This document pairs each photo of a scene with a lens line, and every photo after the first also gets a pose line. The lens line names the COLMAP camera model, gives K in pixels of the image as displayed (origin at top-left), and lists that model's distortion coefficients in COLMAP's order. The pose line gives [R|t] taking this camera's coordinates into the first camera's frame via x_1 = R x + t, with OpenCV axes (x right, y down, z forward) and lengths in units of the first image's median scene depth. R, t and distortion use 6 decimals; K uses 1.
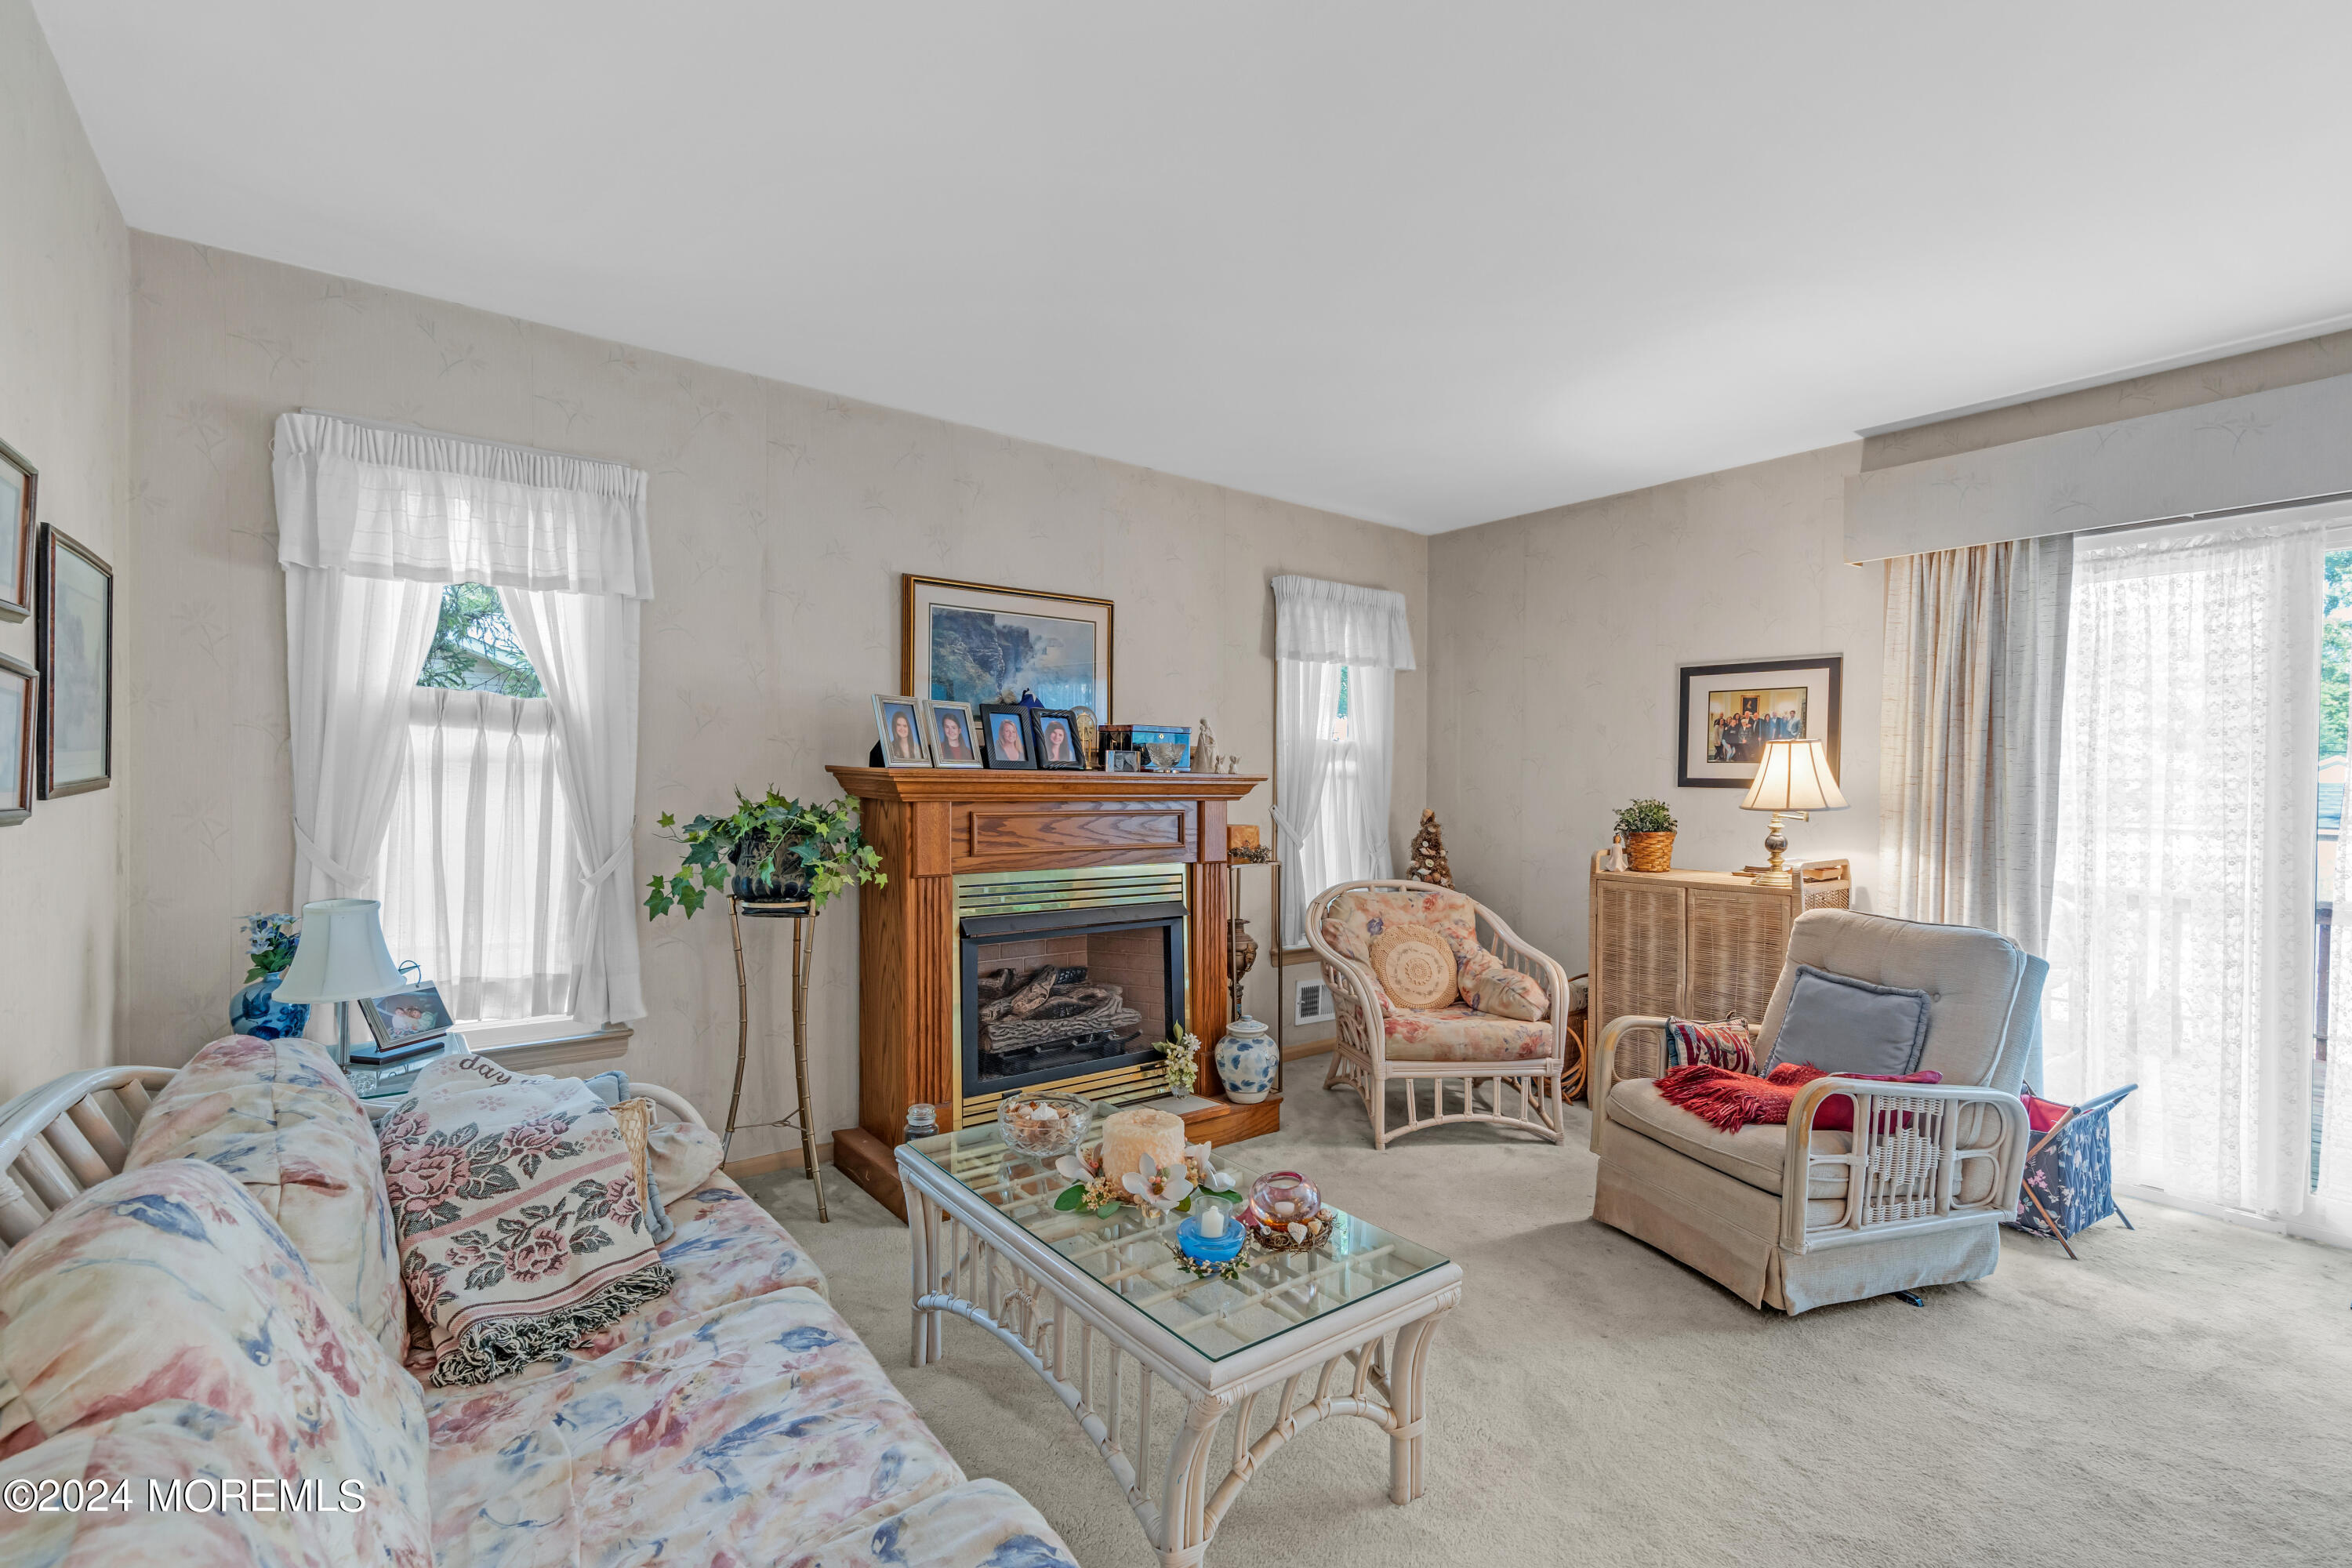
lens RADIAL K [[1075.5, 0, 1185.1], [0, 1075.5, 781.5], [0, 0, 1]] dist [-0.000539, -0.000402]
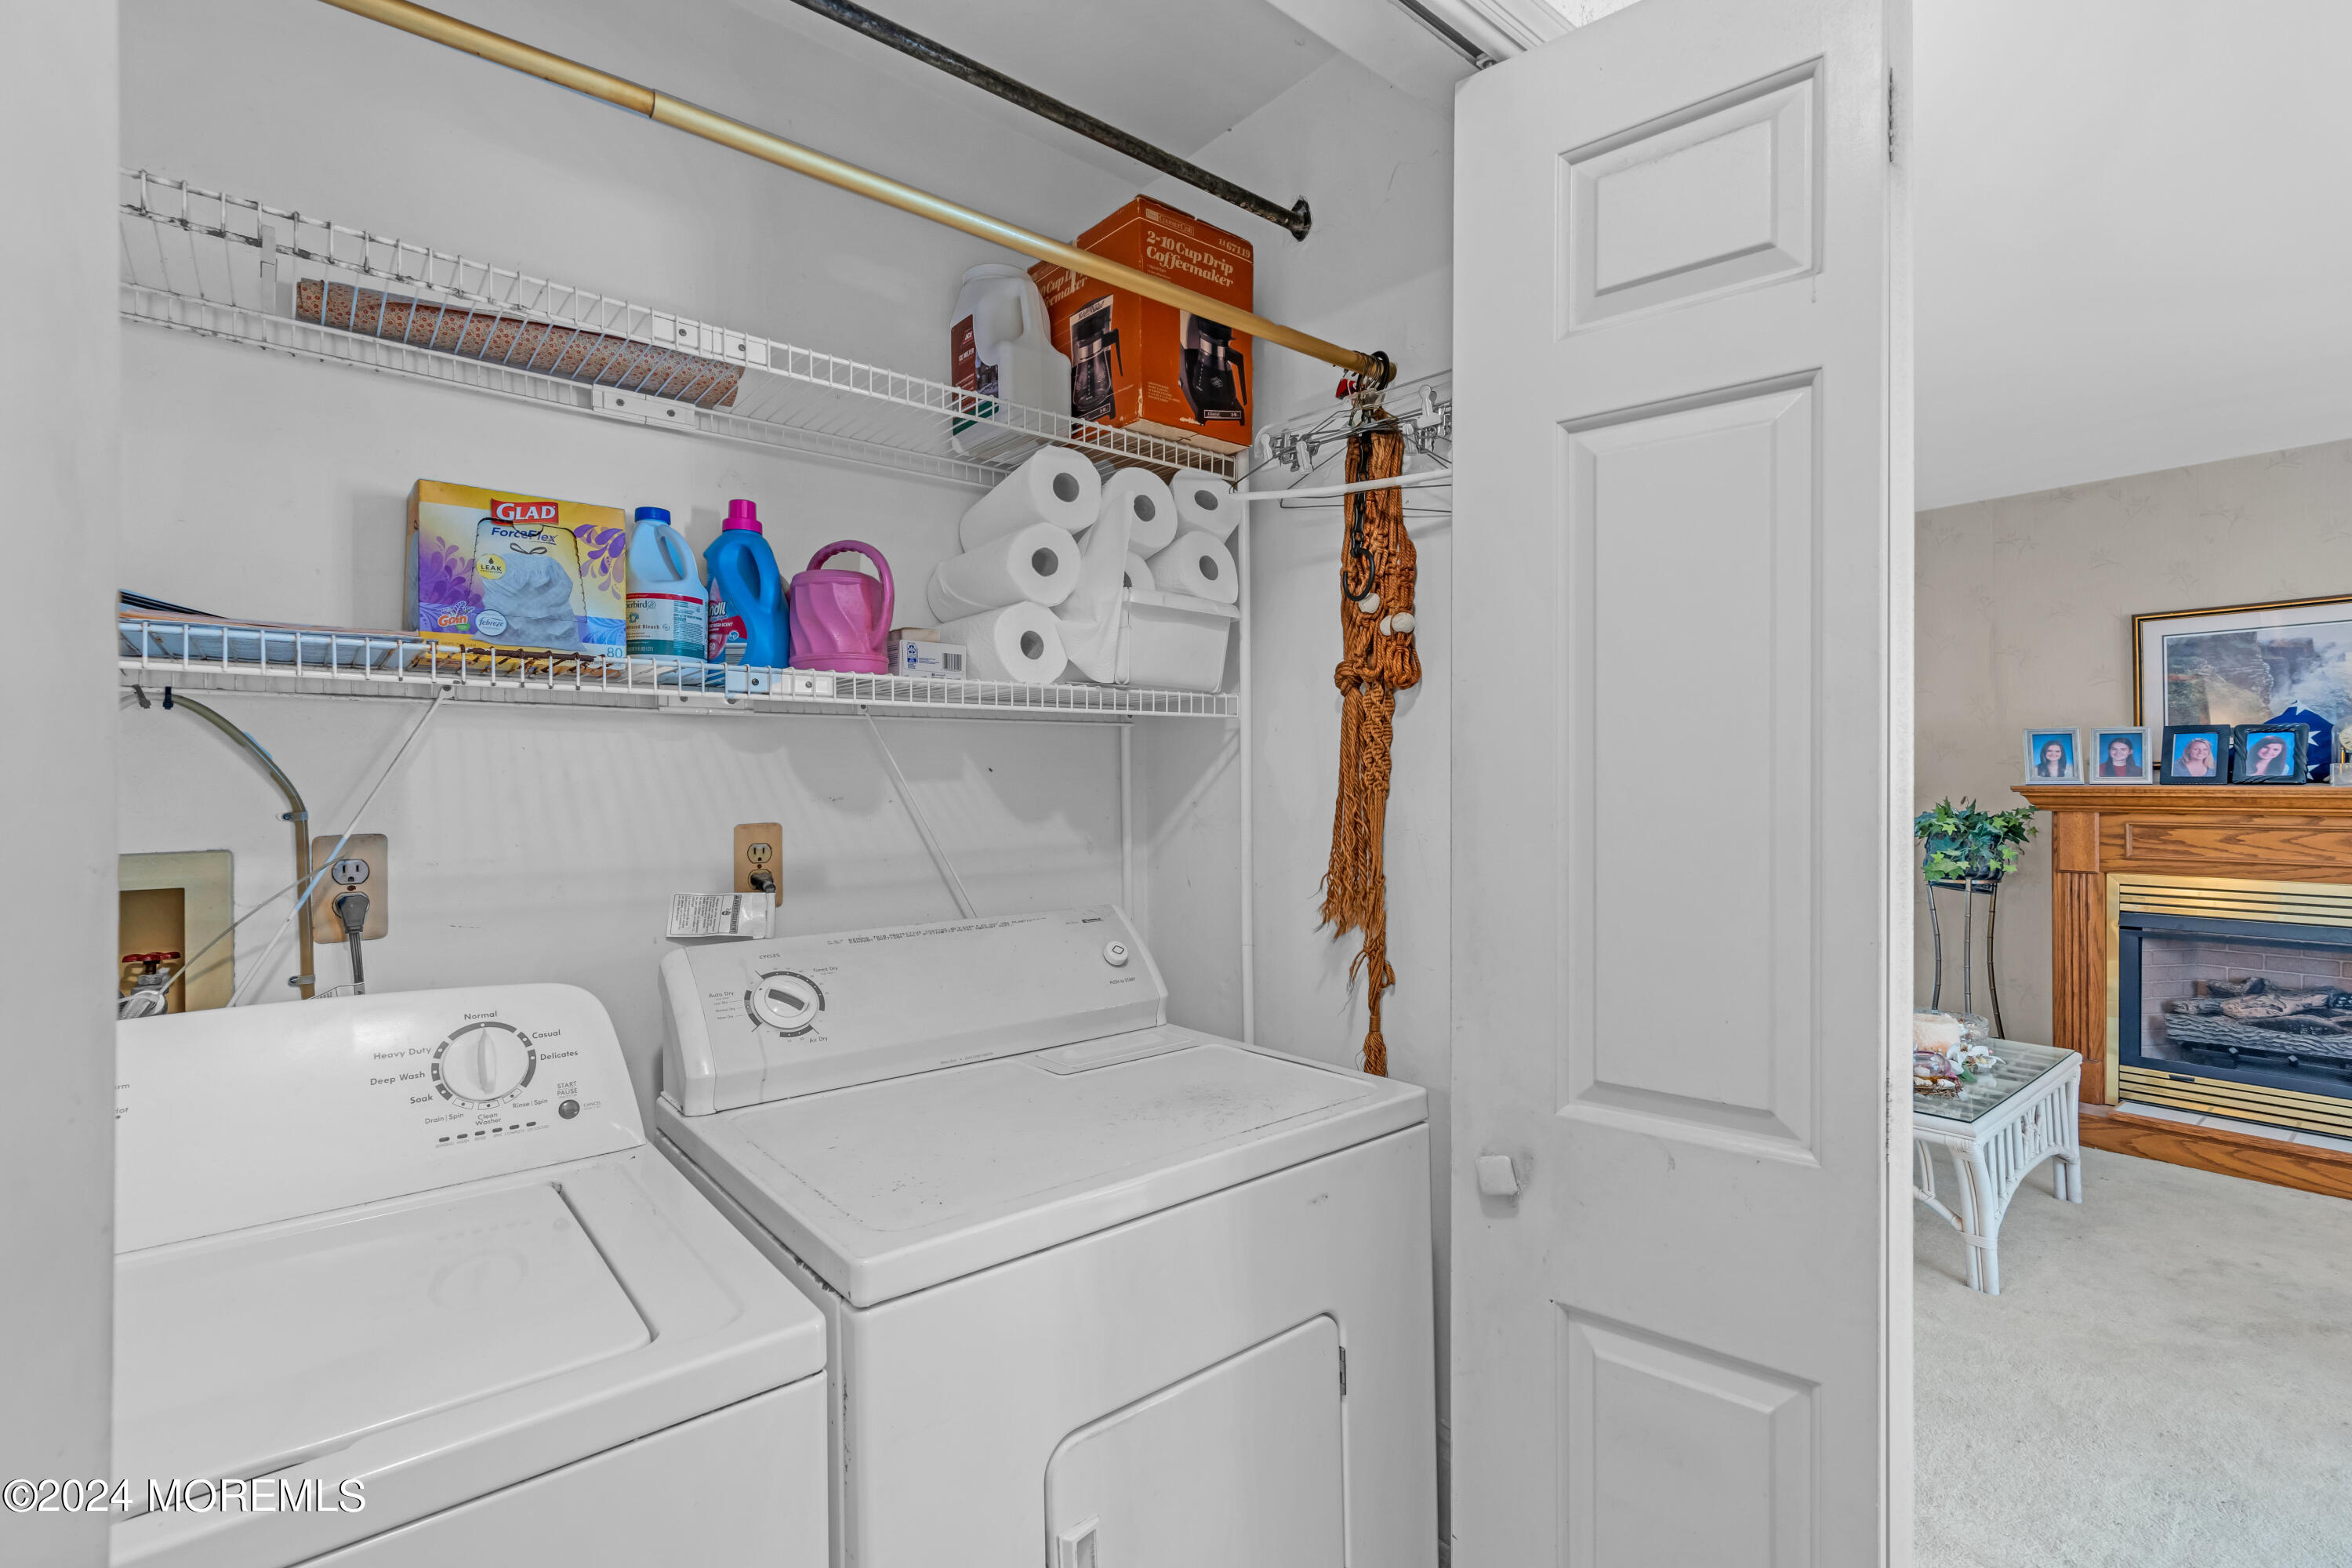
lens RADIAL K [[1075.5, 0, 1185.1], [0, 1075.5, 781.5], [0, 0, 1]] dist [-0.000539, -0.000402]
pose [[0.056763, -0.005723, -0.998371, 0.813185], [0.003892, 0.999977, -0.005511, -0.011312], [0.998380, -0.003572, 0.056784, -0.081466]]
